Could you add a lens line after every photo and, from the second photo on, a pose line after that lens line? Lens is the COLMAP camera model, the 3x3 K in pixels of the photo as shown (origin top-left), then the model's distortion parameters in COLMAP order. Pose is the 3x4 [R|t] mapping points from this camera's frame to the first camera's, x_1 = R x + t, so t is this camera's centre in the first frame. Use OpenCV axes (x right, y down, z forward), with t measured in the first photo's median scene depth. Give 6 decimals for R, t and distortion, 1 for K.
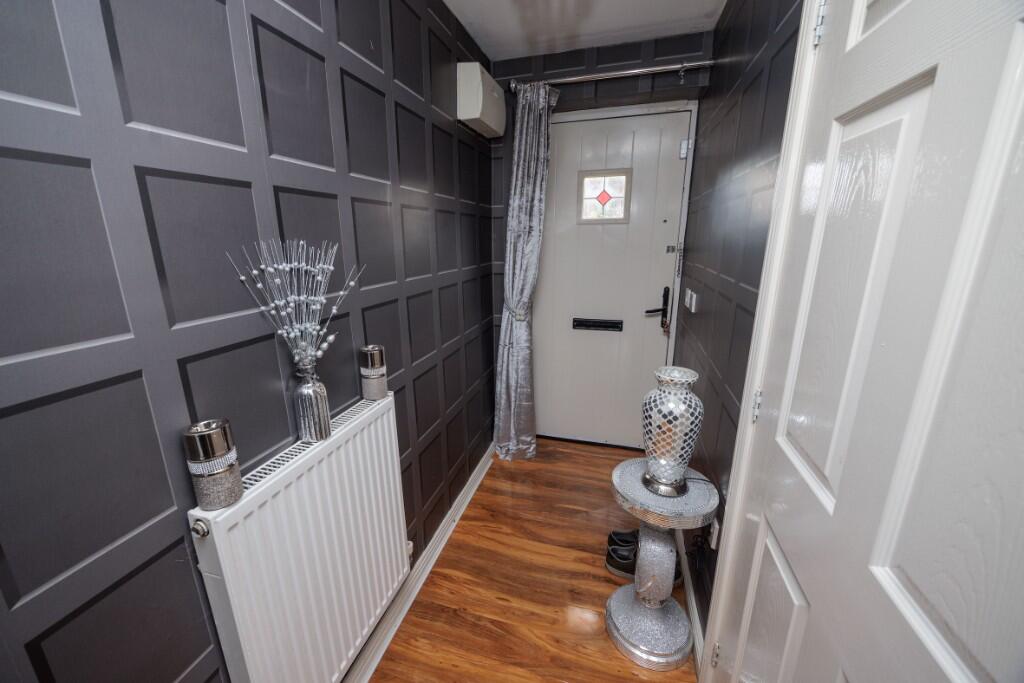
lens RADIAL K [[395.6, 0, 507.8], [0, 395.6, 342.8], [0, 0, 1]] dist [-0.001324, 0.000024]
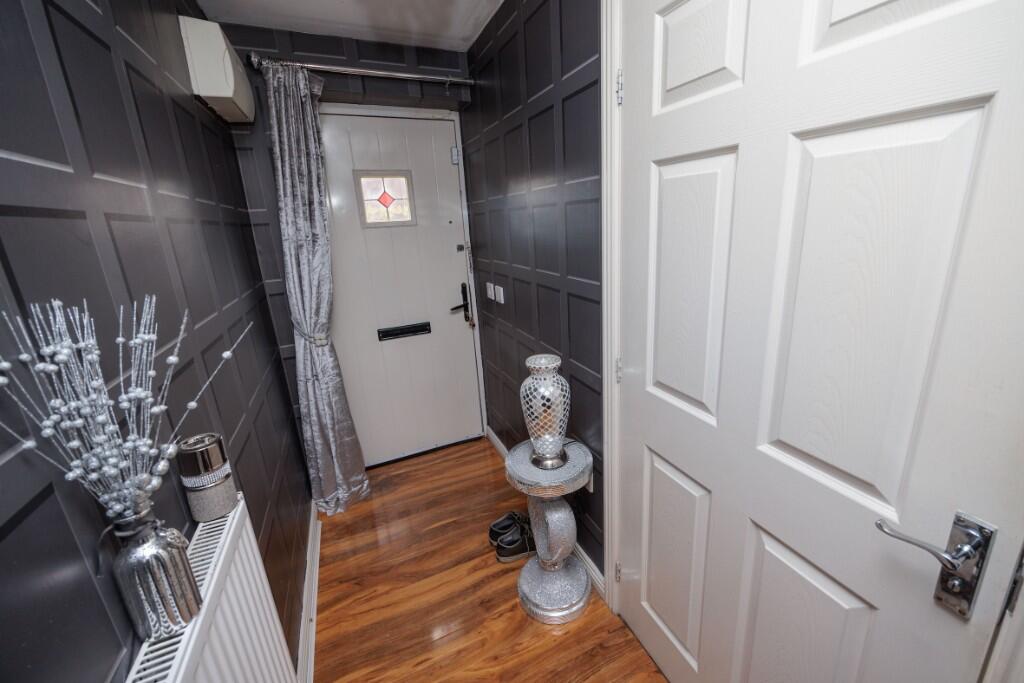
lens RADIAL K [[399.6, 0, 530.9], [0, 399.6, 328.2], [0, 0, 1]] dist [0.000081, -0.000034]
pose [[0.742392, -0.201648, 0.638899, -0.193331], [0.212754, 0.975226, 0.060582, -0.055896], [-0.635287, 0.090952, 0.766902, 0.081174]]
